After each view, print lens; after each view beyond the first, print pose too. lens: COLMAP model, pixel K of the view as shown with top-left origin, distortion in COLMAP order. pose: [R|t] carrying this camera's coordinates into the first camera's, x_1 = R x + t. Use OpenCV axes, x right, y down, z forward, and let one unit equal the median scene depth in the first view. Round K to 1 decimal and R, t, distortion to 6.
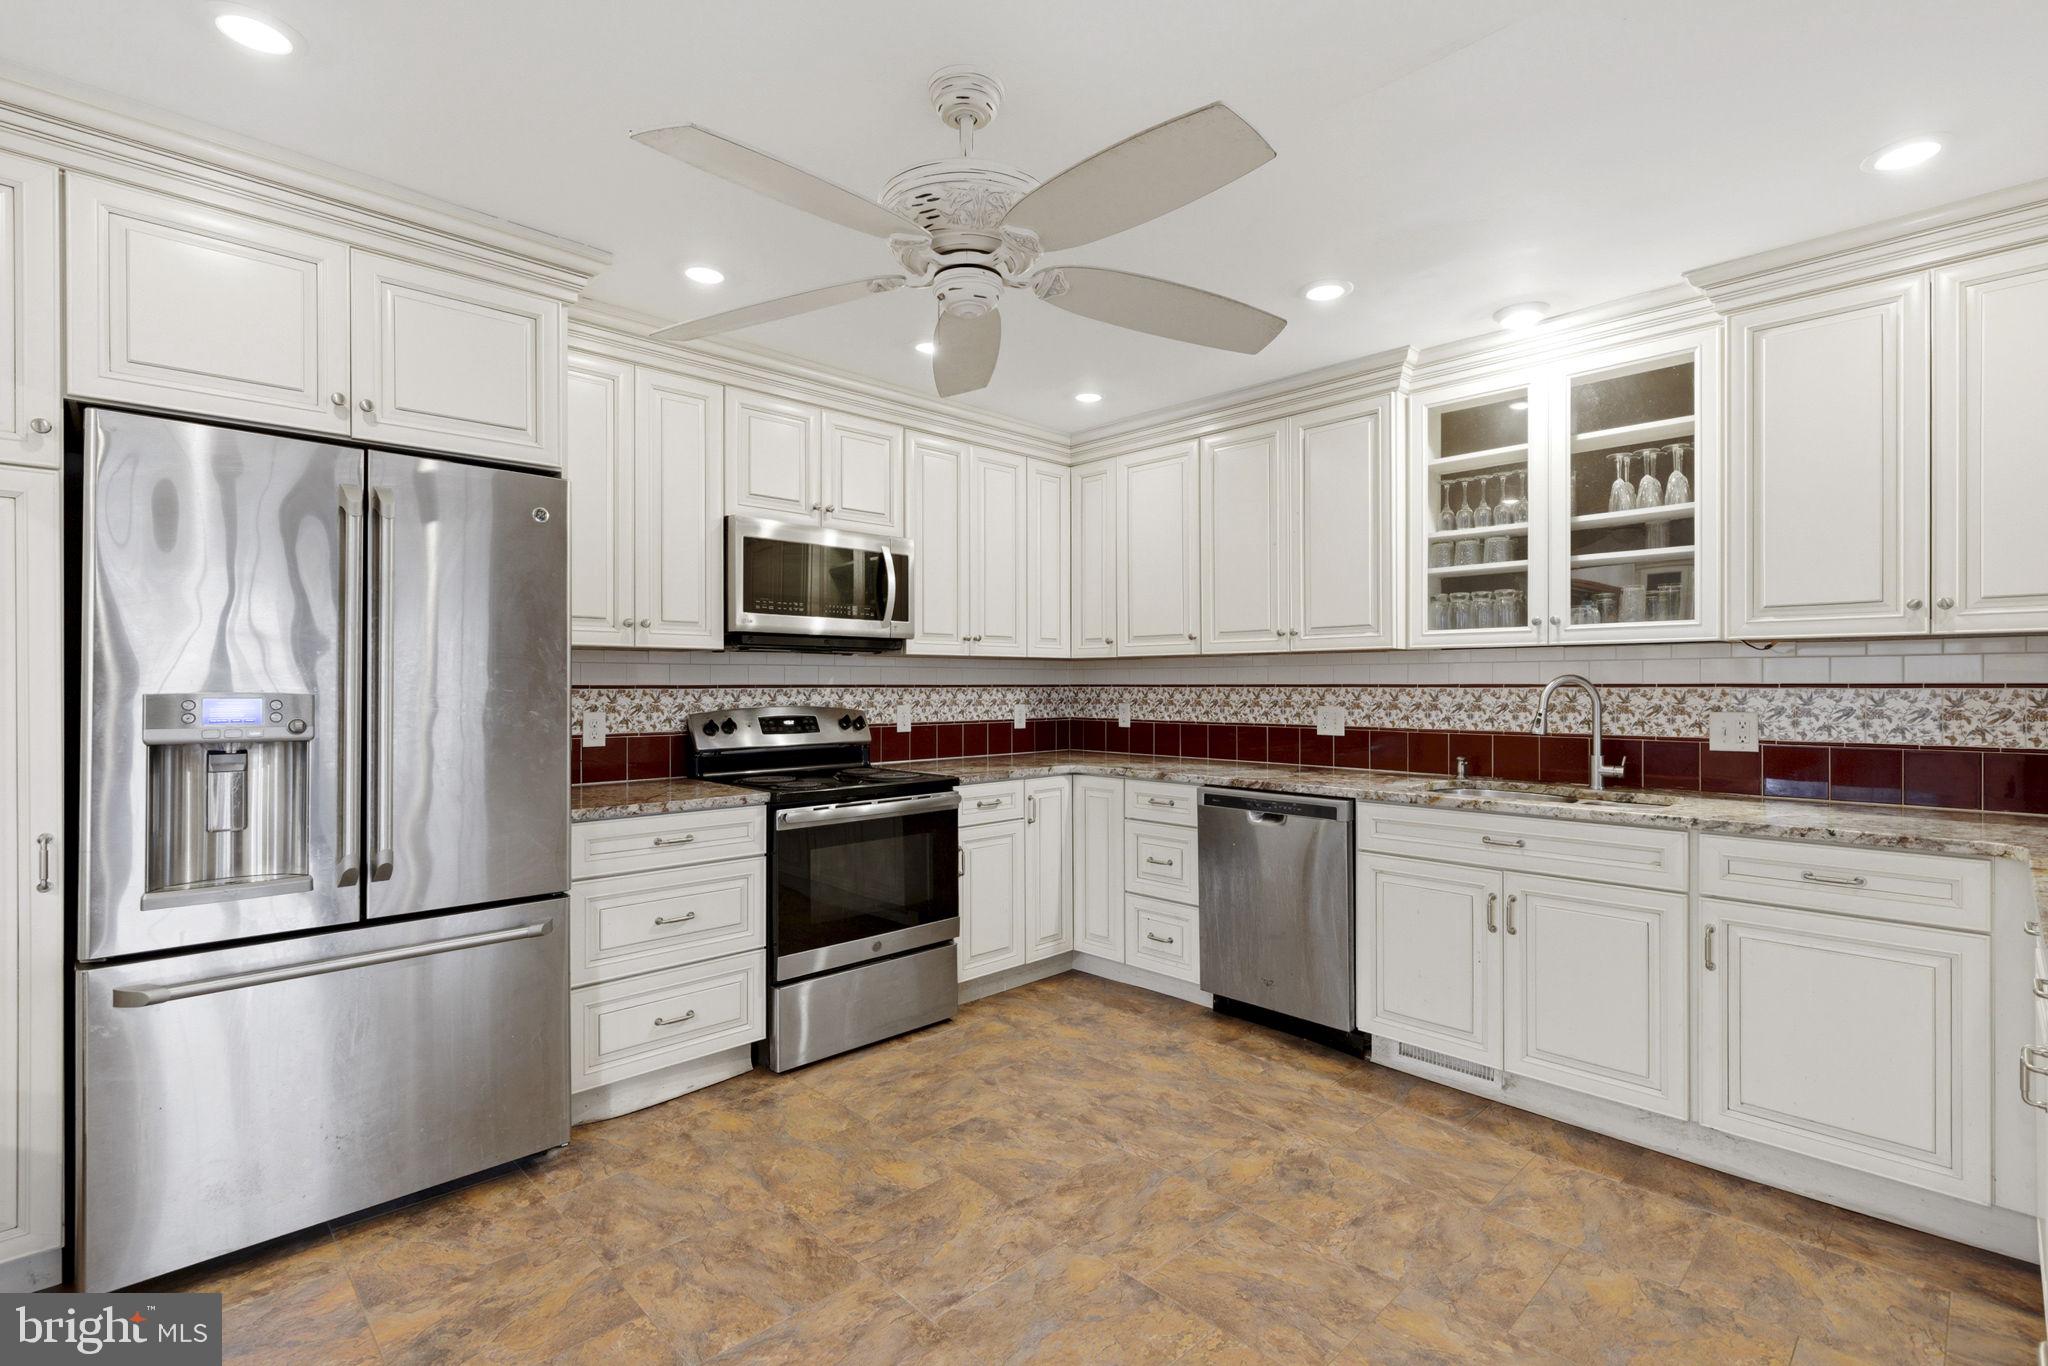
lens RADIAL K [[938.2, 0, 1041.9], [0, 938.2, 676.0], [0, 0, 1]] dist [0.003691, -0.000453]
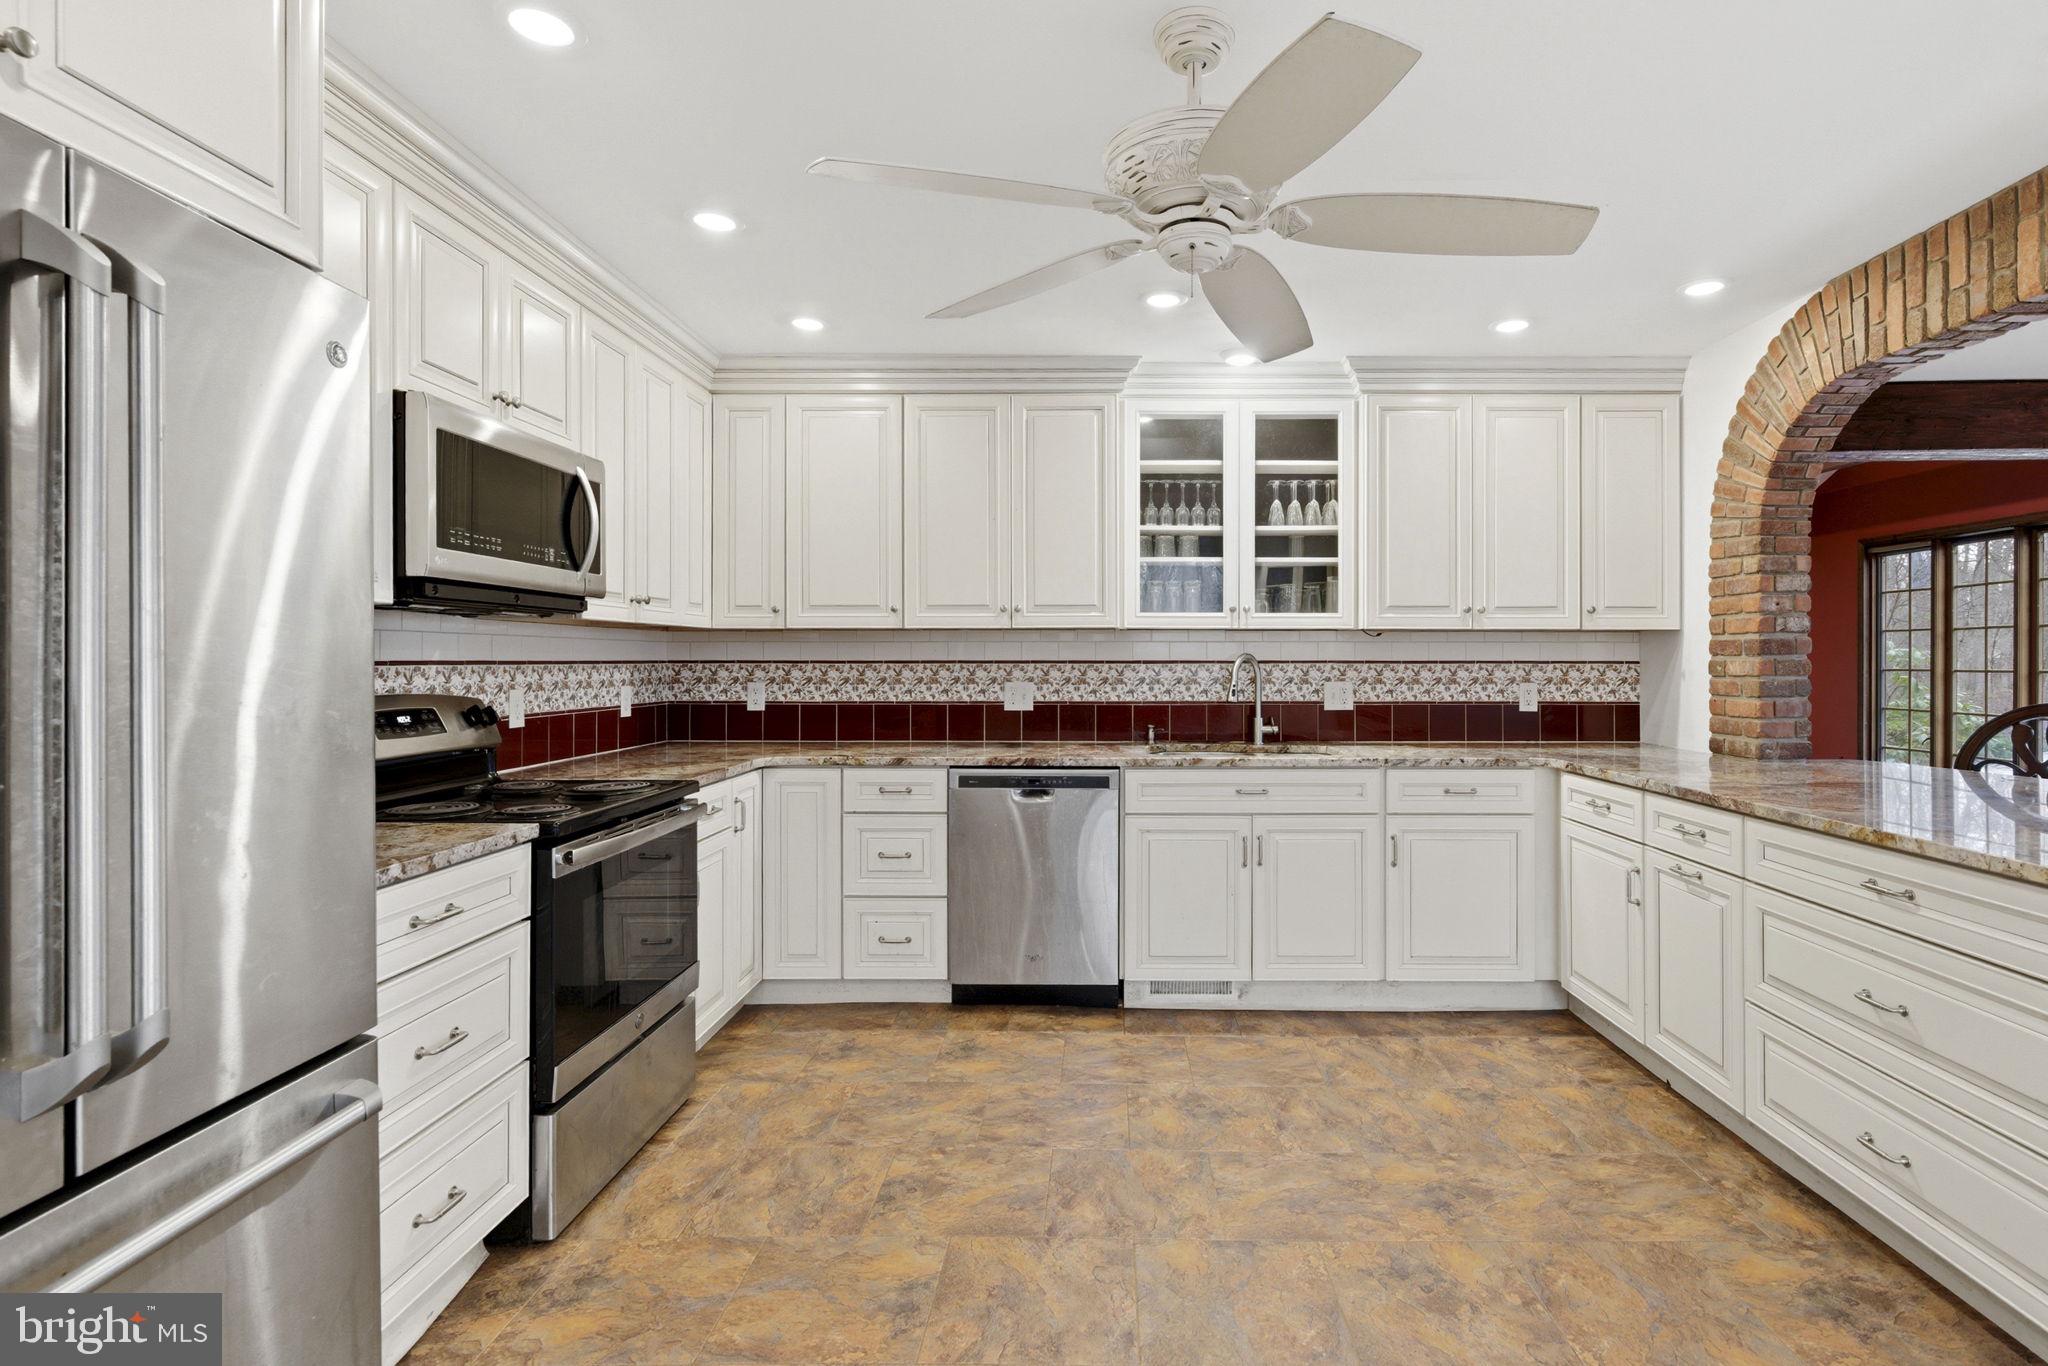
lens RADIAL K [[994.5, 0, 1094.1], [0, 994.5, 655.5], [0, 0, 1]] dist [0.002576, 0.000722]
pose [[0.704834, 0.004528, 0.709358, -0.475786], [-0.007662, 0.999970, 0.001230, 0.001468], [-0.709331, -0.006302, 0.704847, 0.207278]]
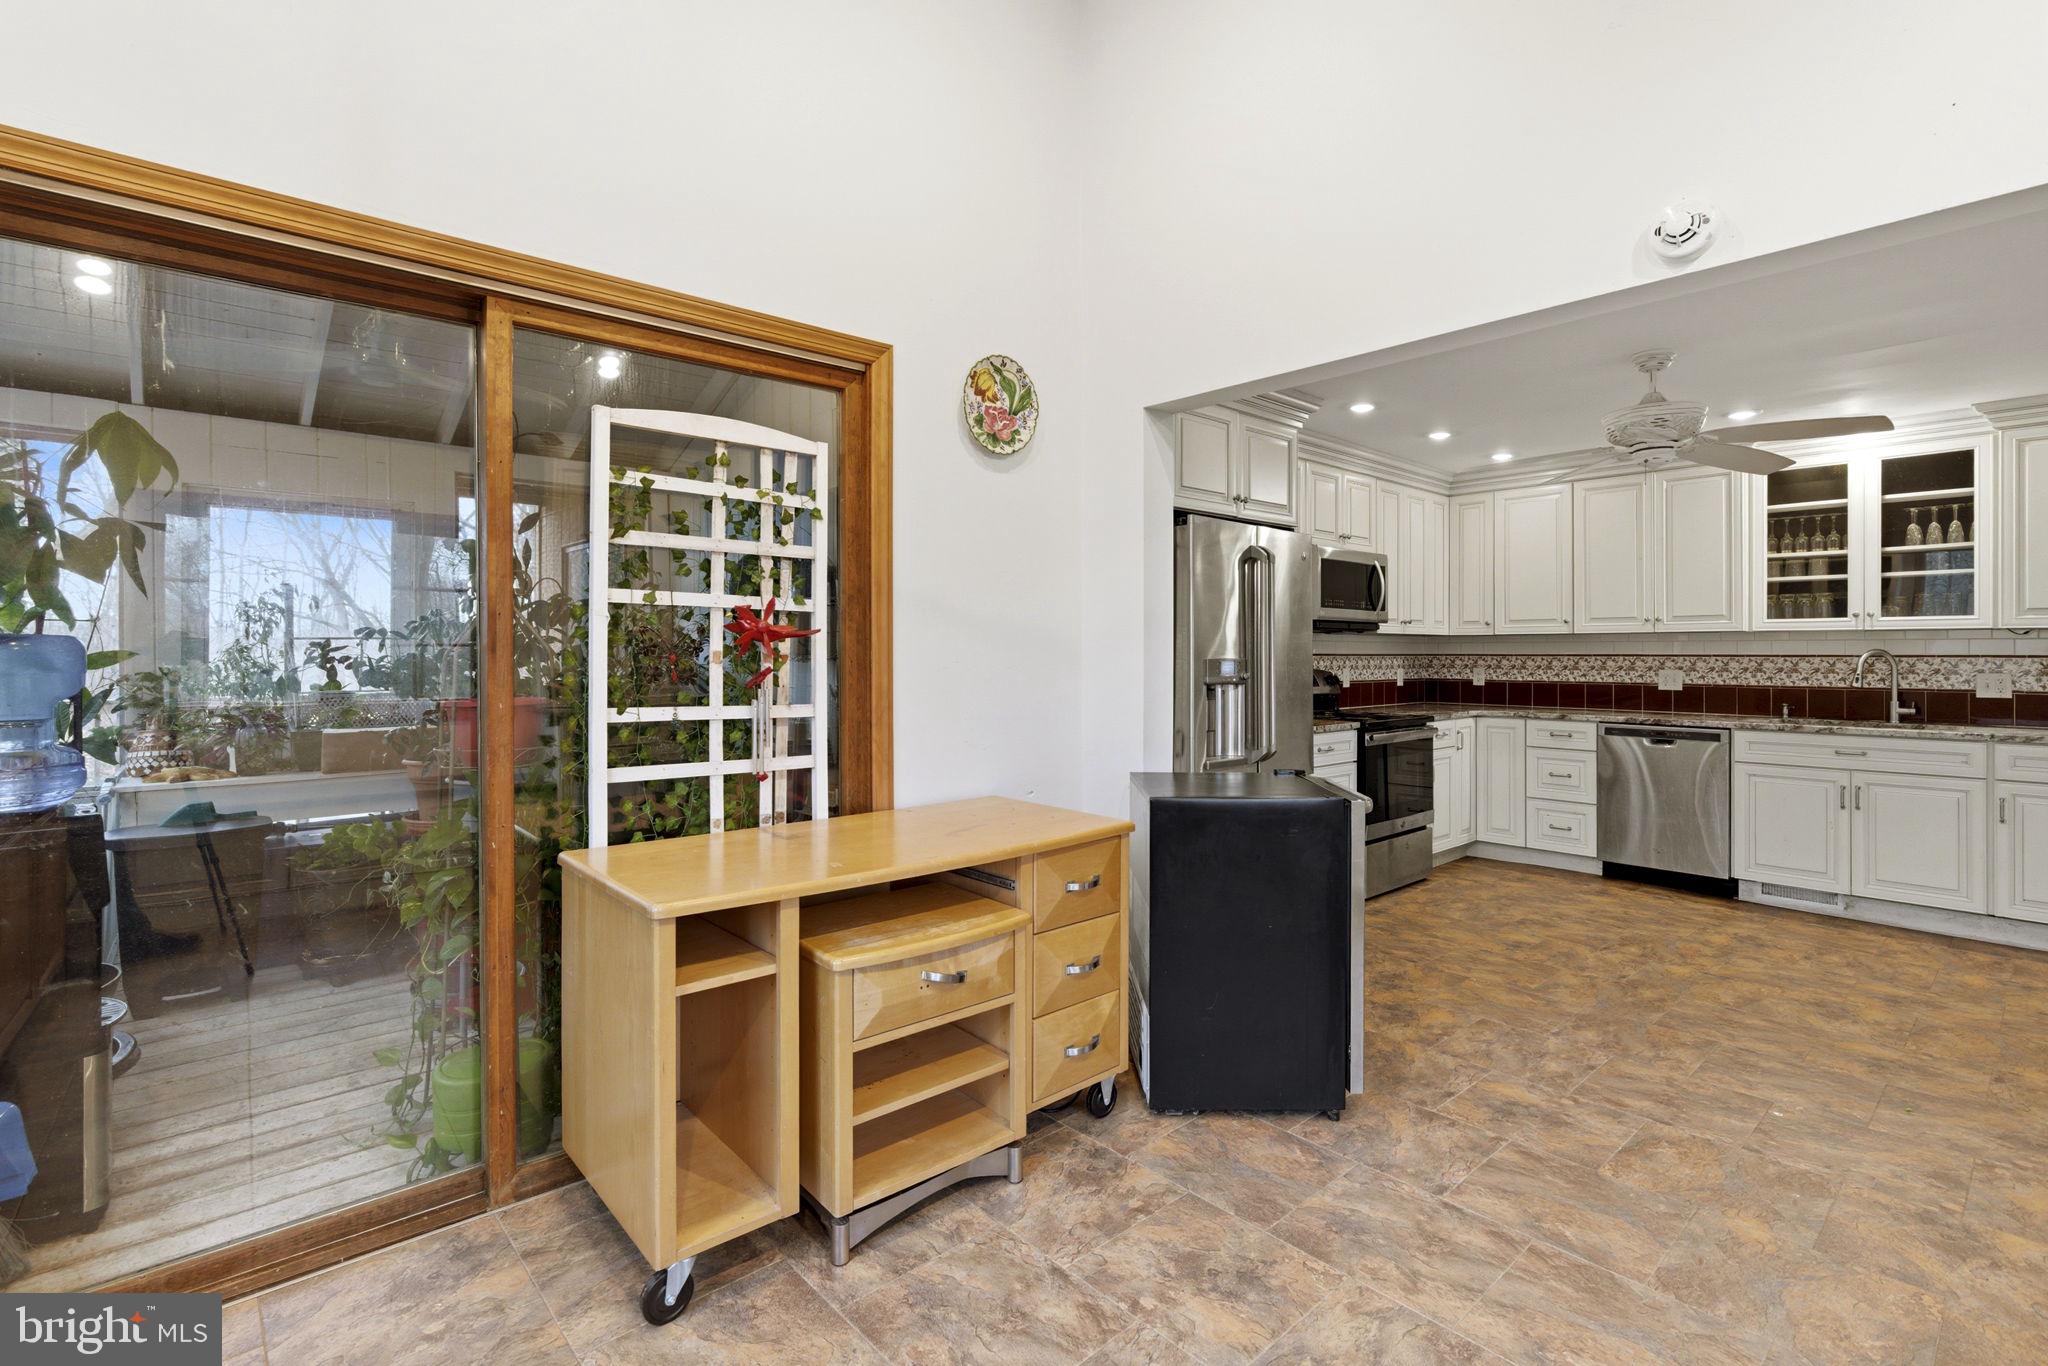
lens RADIAL K [[937.9, 0, 1029.9], [0, 937.9, 649.3], [0, 0, 1]] dist [-0.004784, -0.000182]
pose [[0.999175, 0.002902, -0.040507, -0.726421], [-0.002695, 0.999983, 0.005170, -0.005067], [0.040521, -0.005056, 0.999166, -0.561819]]
